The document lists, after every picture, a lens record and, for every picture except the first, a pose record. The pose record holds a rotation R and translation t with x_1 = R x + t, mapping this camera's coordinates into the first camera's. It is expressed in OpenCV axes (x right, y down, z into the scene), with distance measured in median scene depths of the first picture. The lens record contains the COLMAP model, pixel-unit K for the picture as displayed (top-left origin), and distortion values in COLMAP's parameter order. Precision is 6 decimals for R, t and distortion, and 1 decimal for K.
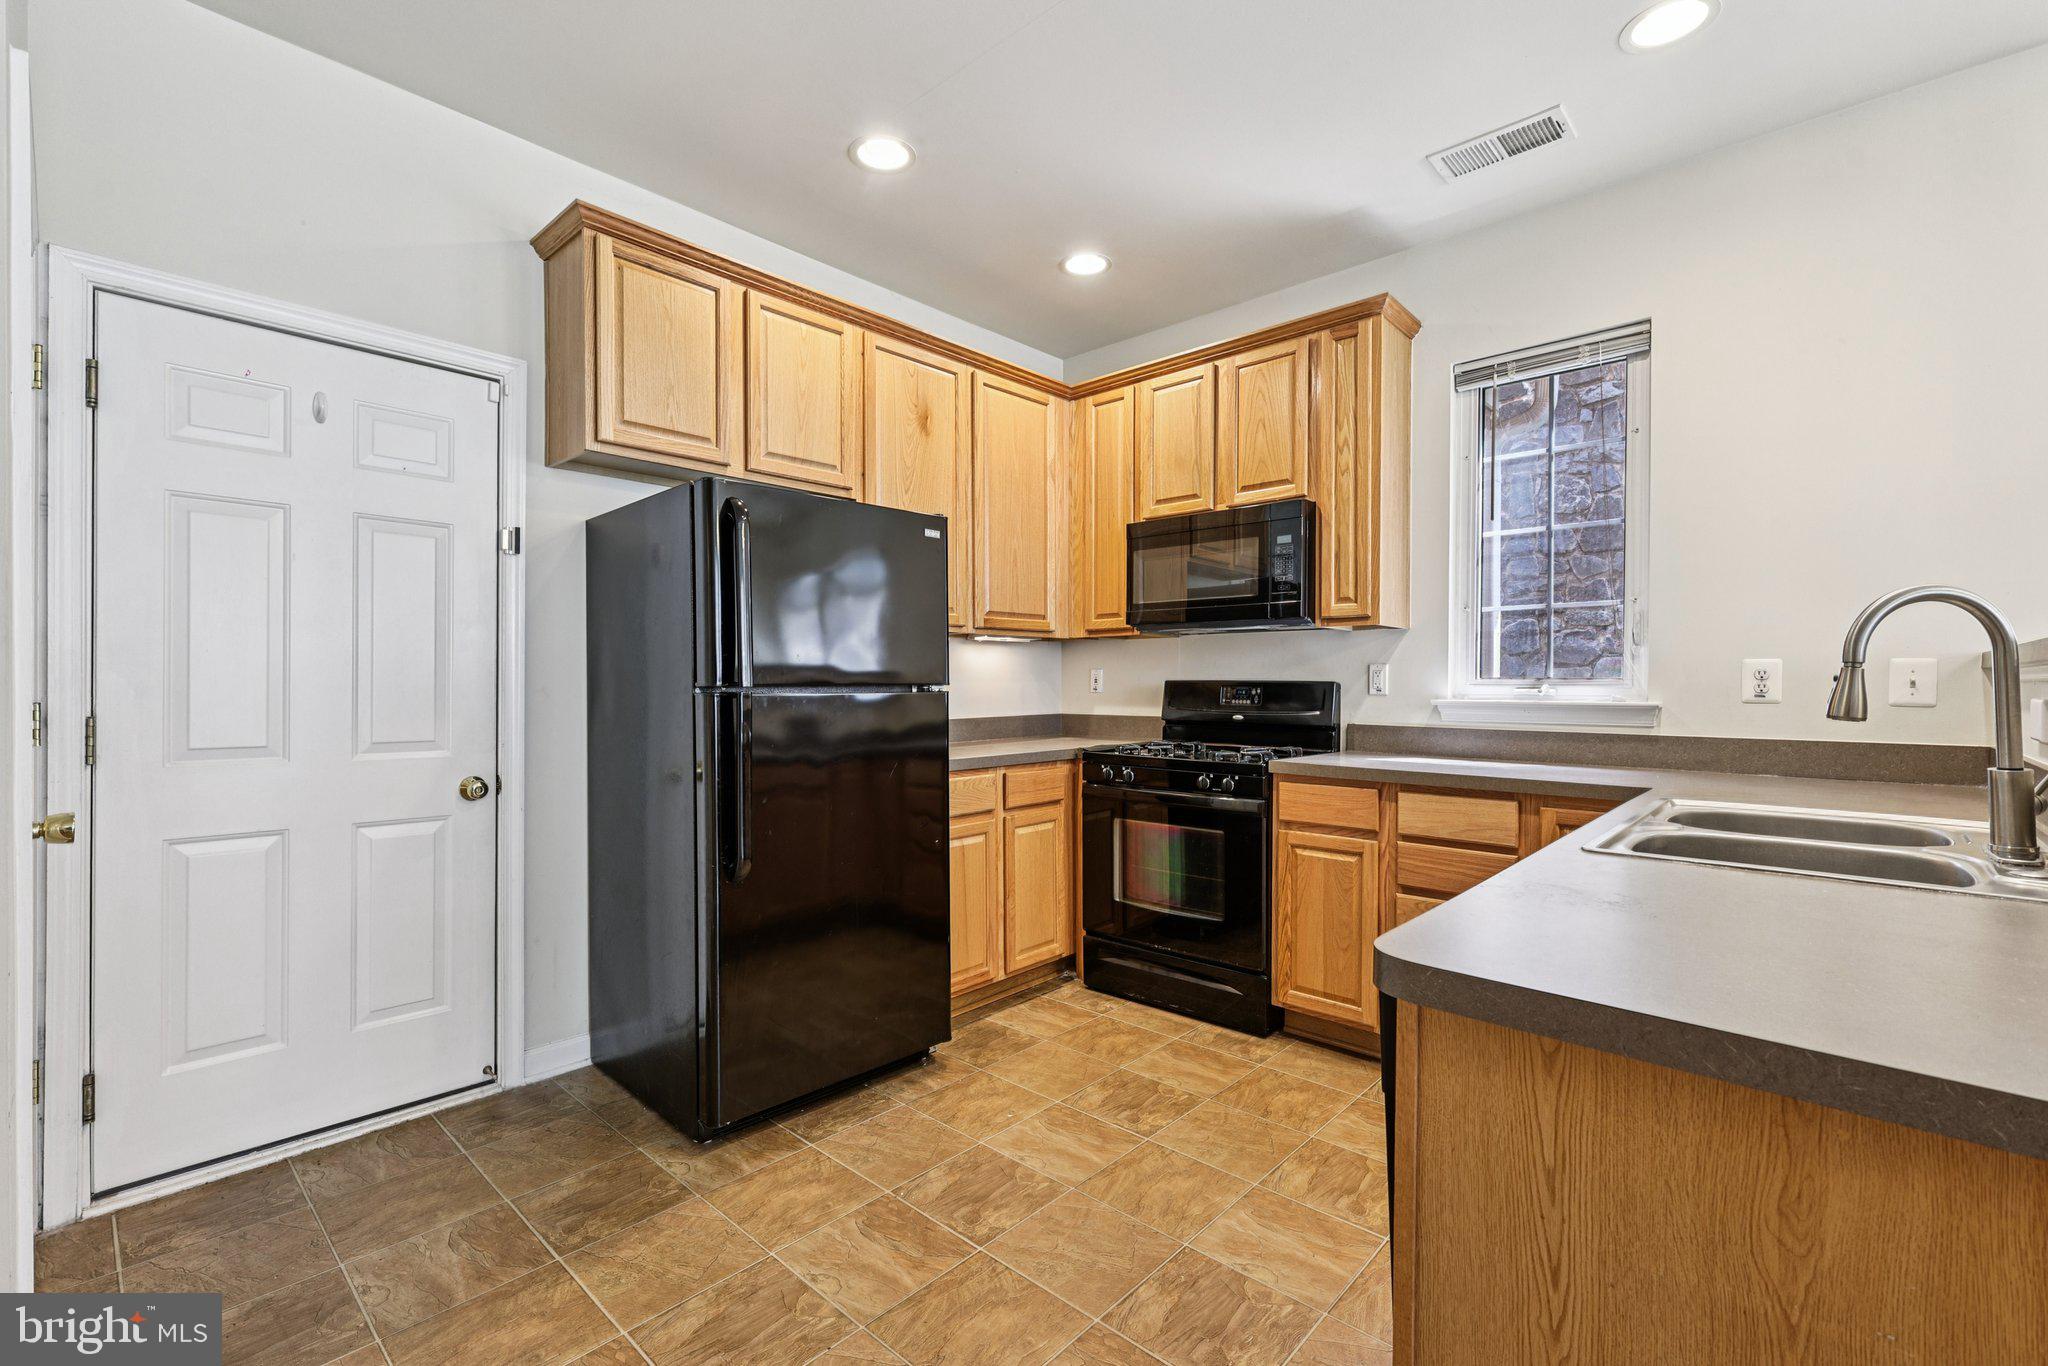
lens RADIAL K [[890.2, 0, 1035.4], [0, 890.2, 697.0], [0, 0, 1]] dist [0.002728, -0.000274]
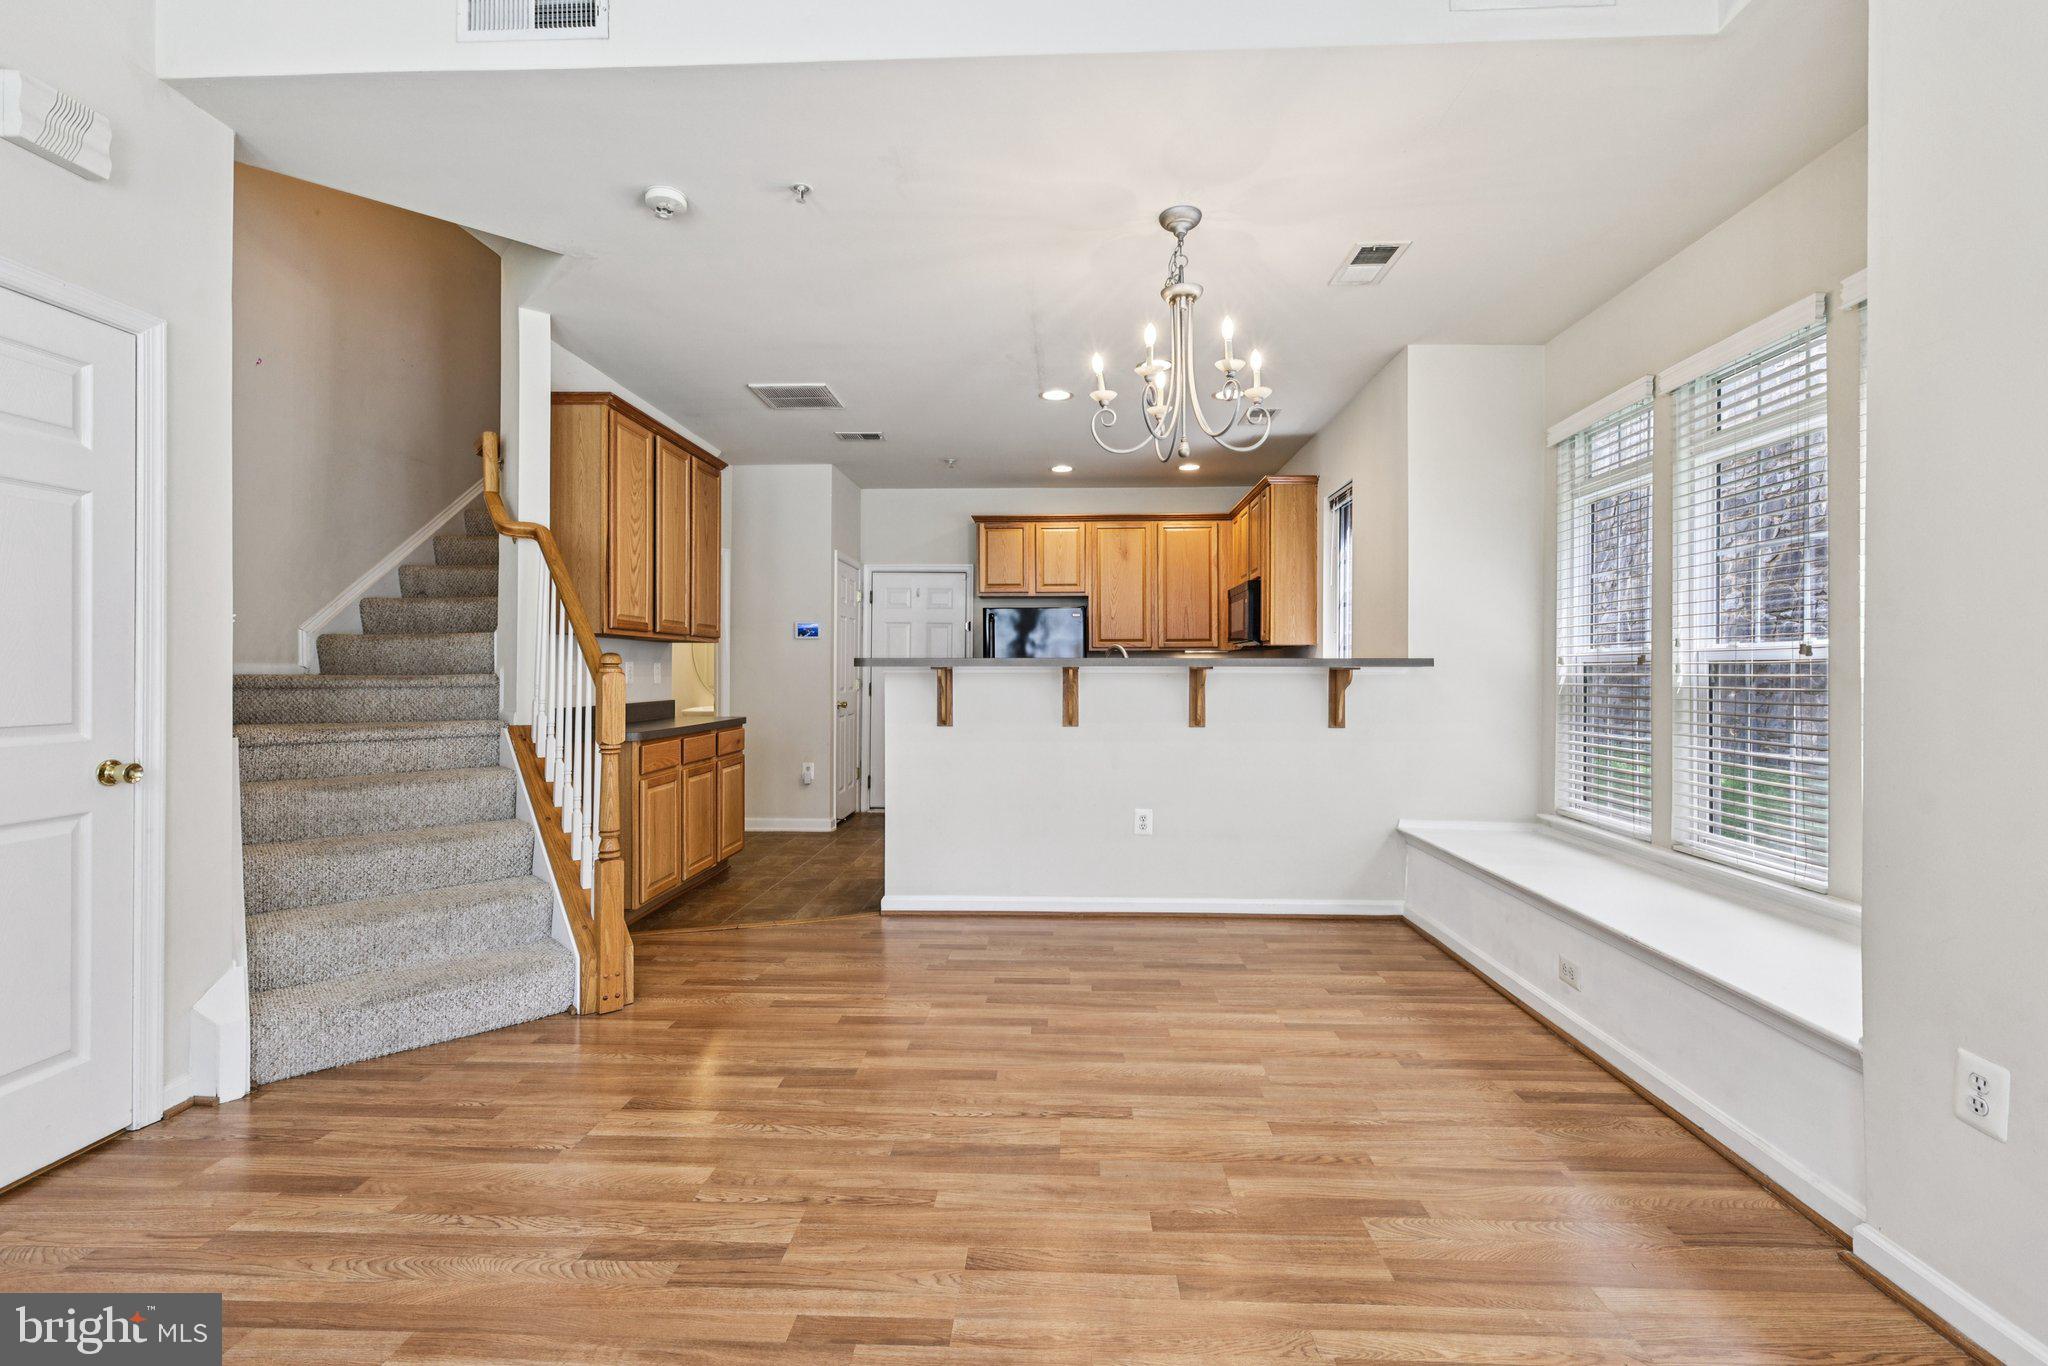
lens RADIAL K [[890.2, 0, 1033.1], [0, 890.2, 662.3], [0, 0, 1]] dist [0.002728, -0.000274]
pose [[0.654468, -0.004149, -0.756078, 1.573393], [-0.013496, 0.999762, -0.017169, -0.007721], [0.755969, 0.021441, 0.654256, -0.671144]]
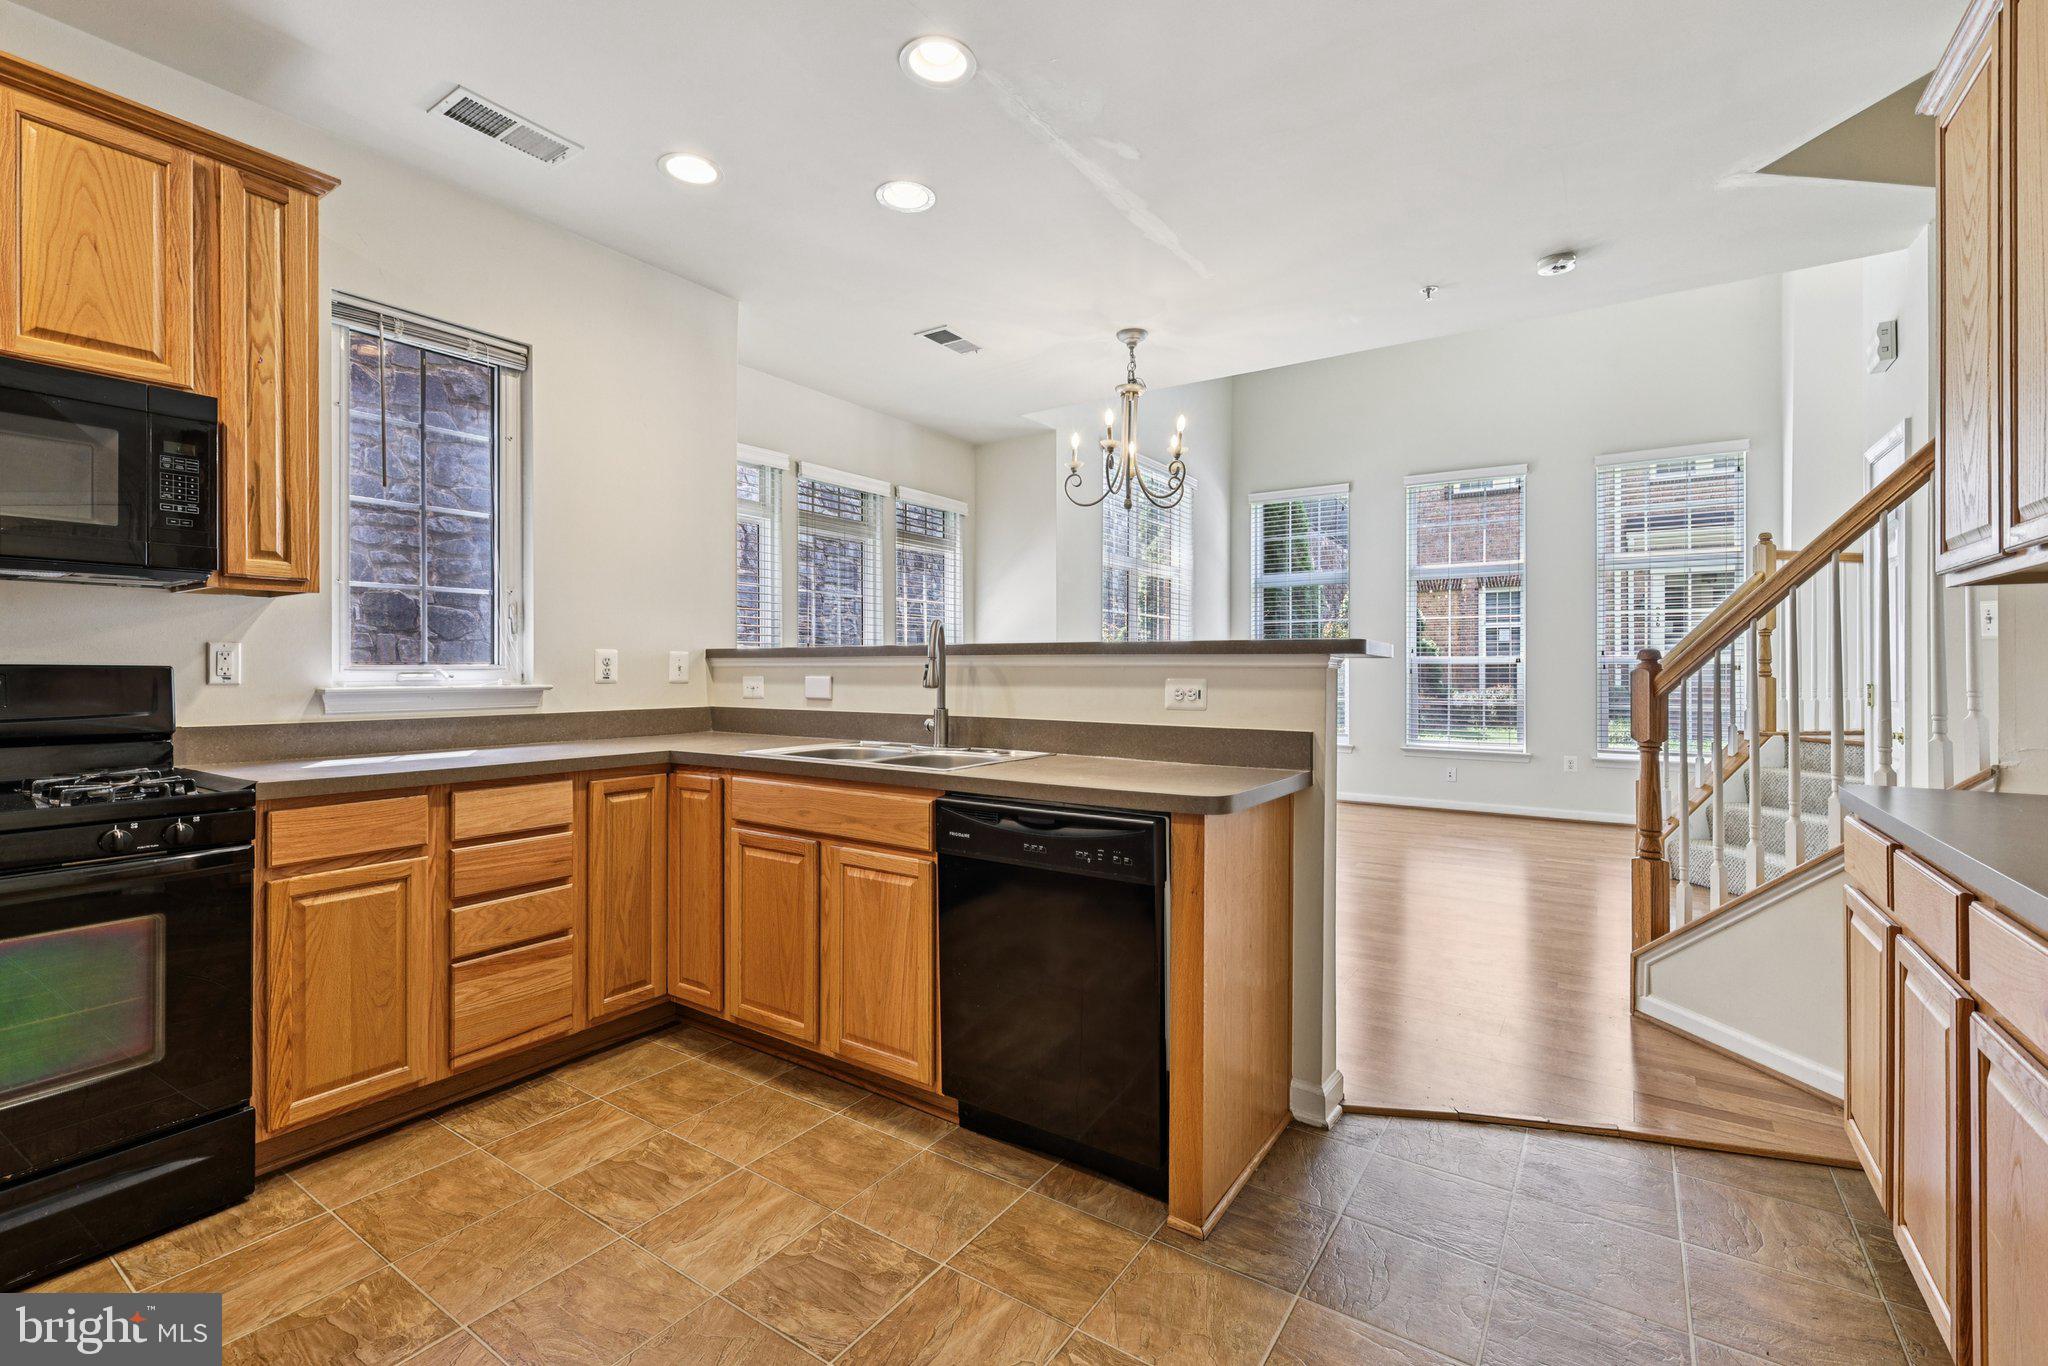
lens RADIAL K [[890.2, 0, 1013.8], [0, 890.2, 672.5], [0, 0, 1]] dist [0.002728, -0.000274]
pose [[-0.135000, -0.006806, 0.990822, -0.500369], [0.015682, 0.999836, 0.009004, -0.010294], [-0.990721, 0.016754, -0.134871, 0.534841]]
